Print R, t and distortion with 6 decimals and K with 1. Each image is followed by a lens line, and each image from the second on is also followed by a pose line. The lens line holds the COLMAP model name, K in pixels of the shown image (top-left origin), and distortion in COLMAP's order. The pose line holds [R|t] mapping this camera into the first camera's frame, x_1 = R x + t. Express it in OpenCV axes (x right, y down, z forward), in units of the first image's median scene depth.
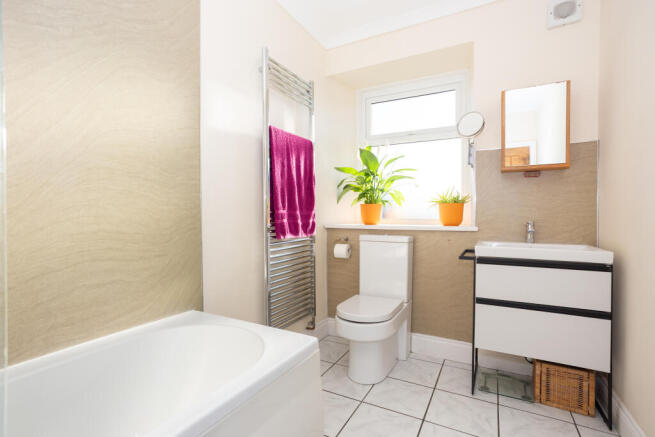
lens RADIAL K [[315.9, 0, 327.9], [0, 315.9, 219.3], [0, 0, 1]] dist [-0.043045, 0.022954]
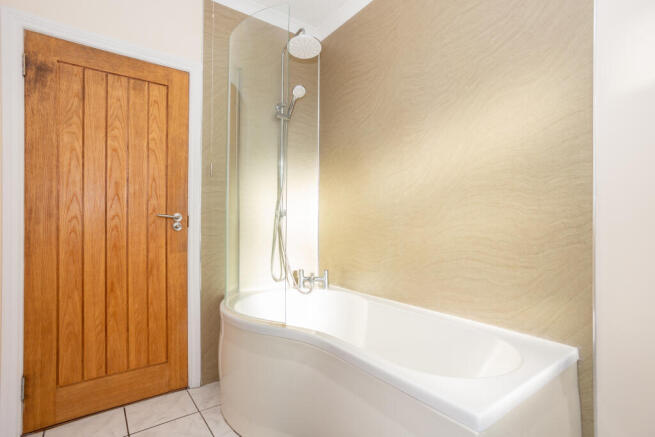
lens RADIAL K [[315.9, 0, 328.3], [0, 315.9, 219.5], [0, 0, 1]] dist [-0.043045, 0.022954]
pose [[-0.421567, -0.008156, -0.906761, 0.566652], [-0.010887, 0.999933, -0.003933, -0.017467], [0.906732, 0.008214, -0.421627, 0.840264]]
